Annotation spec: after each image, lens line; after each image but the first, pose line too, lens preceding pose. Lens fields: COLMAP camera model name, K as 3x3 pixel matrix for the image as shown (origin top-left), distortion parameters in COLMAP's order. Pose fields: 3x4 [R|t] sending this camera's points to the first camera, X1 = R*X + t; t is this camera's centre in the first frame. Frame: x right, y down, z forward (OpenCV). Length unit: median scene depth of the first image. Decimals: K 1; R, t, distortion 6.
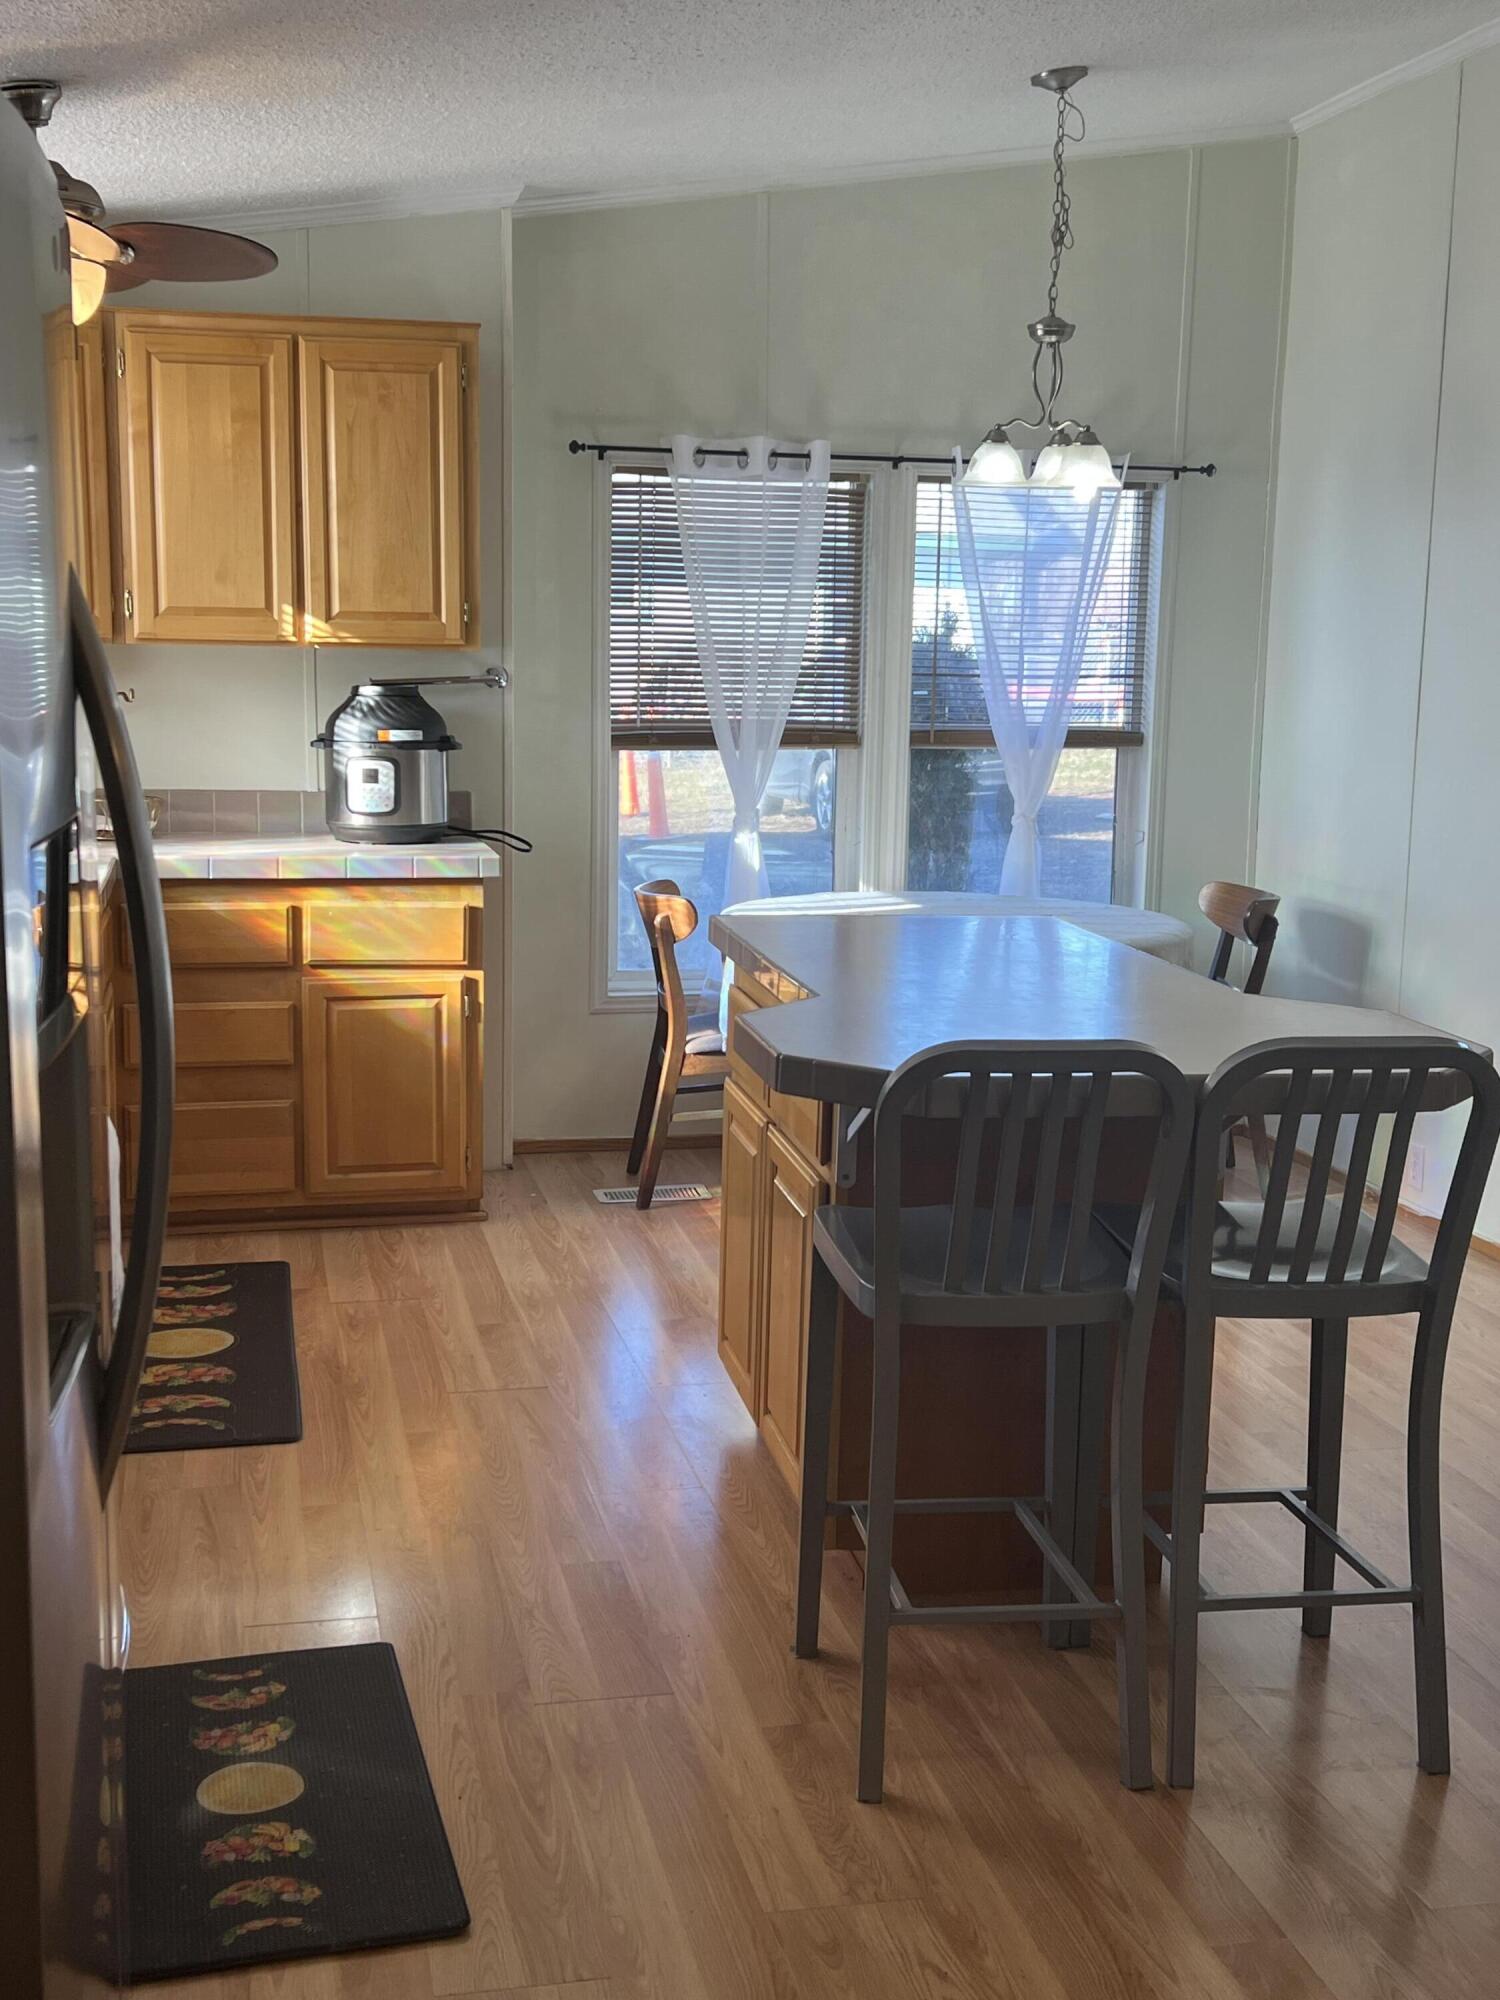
lens RADIAL K [[2336.4, 0, 755.7], [0, 2336.4, 1003.5], [0, 0, 1]] dist [0.020467, 0.000000]
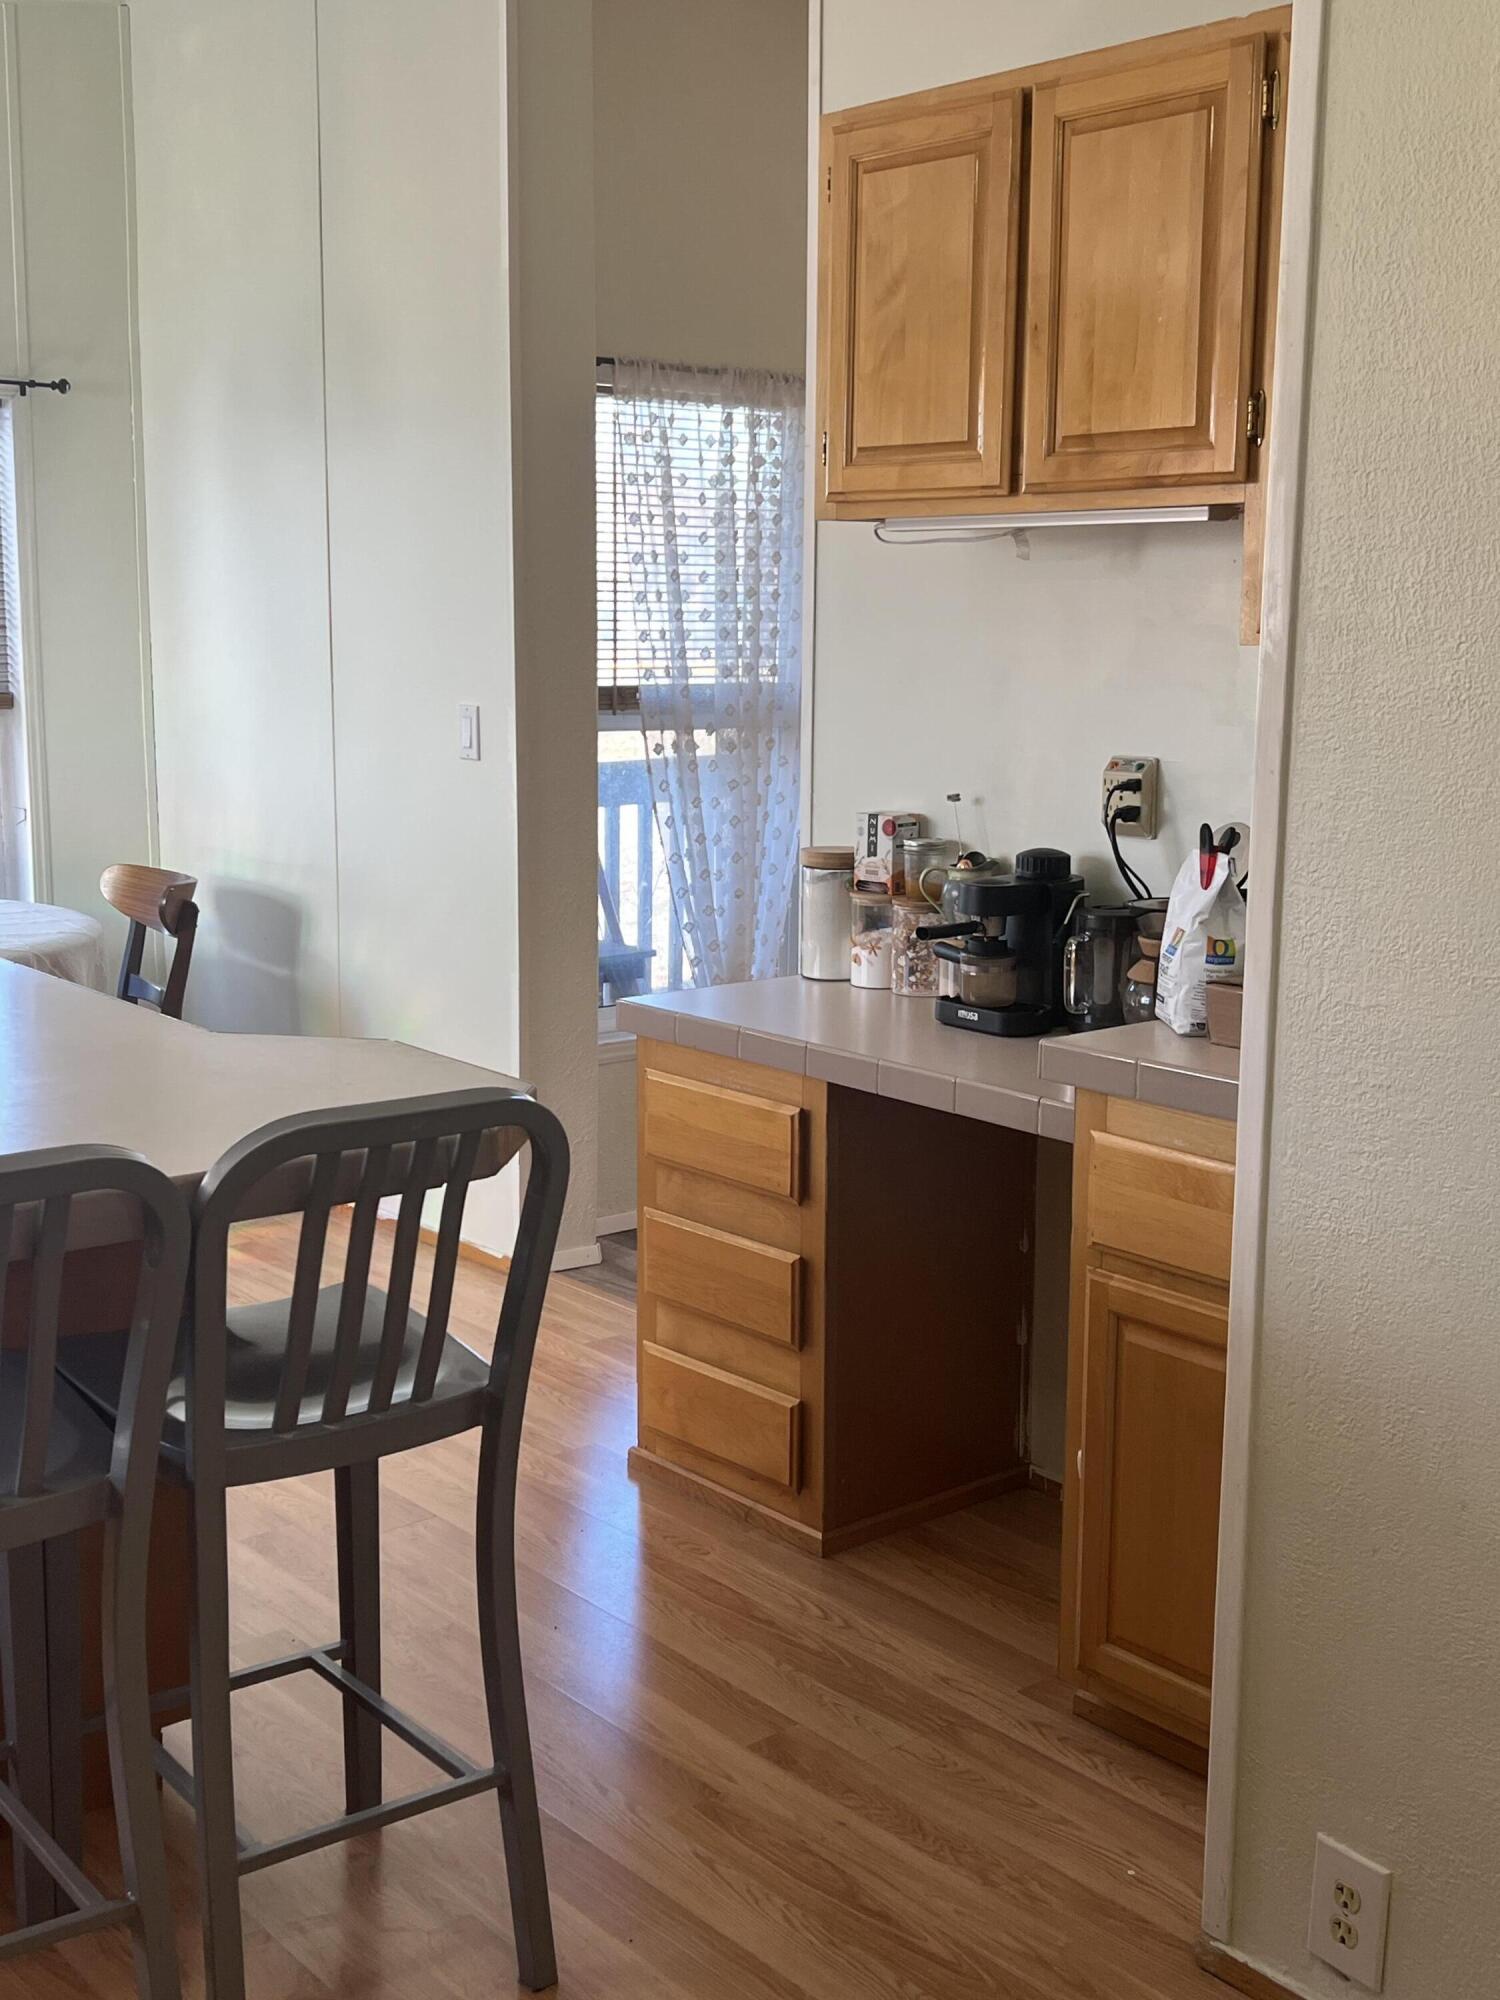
lens RADIAL K [[2336.4, 0, 746.0], [0, 2336.4, 986.5], [0, 0, 1]] dist [0.020467, 0.000000]
pose [[0.887913, -0.083251, 0.452415, 0.015714], [0.076155, 0.996519, 0.033912, -0.033980], [-0.453663, 0.004343, 0.891163, 0.233739]]
